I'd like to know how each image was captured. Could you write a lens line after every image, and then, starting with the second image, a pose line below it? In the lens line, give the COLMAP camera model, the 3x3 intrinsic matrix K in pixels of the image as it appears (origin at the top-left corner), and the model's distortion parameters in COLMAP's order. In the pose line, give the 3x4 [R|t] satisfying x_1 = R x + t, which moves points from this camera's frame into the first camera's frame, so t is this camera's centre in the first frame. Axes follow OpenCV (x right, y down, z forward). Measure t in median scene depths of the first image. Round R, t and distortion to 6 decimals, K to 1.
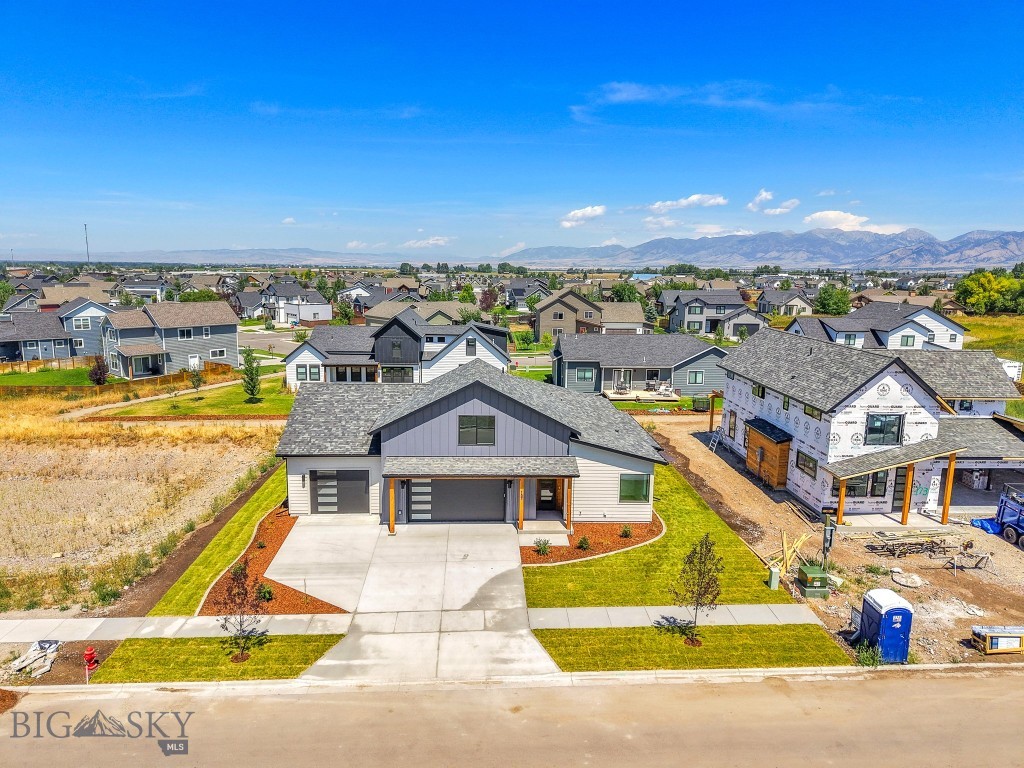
lens RADIAL K [[693.5, 0, 512.0], [0, 693.5, 384.0], [0, 0, 1]] dist [0.045155, -0.053742]
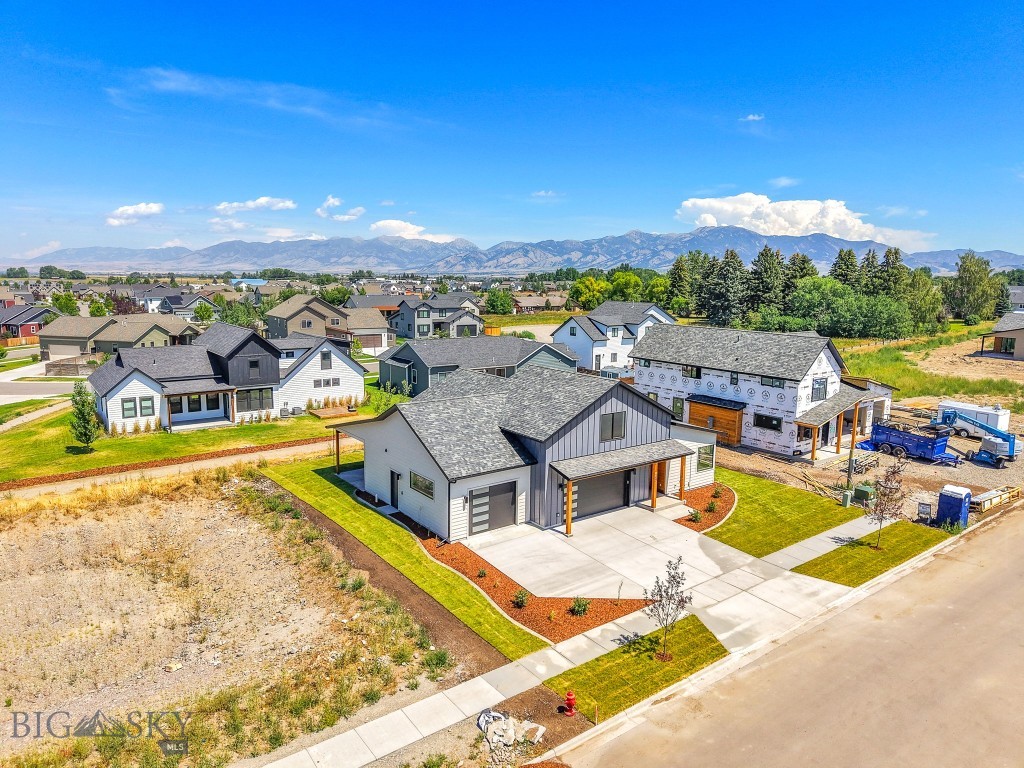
lens RADIAL K [[693.5, 0, 512.0], [0, 693.5, 384.0], [0, 0, 1]] dist [0.045155, -0.053742]
pose [[0.824085, -0.093634, 0.558674, -0.378055], [0.096946, 0.995006, 0.023761, -0.019830], [-0.558109, 0.034580, 0.829047, 0.085186]]
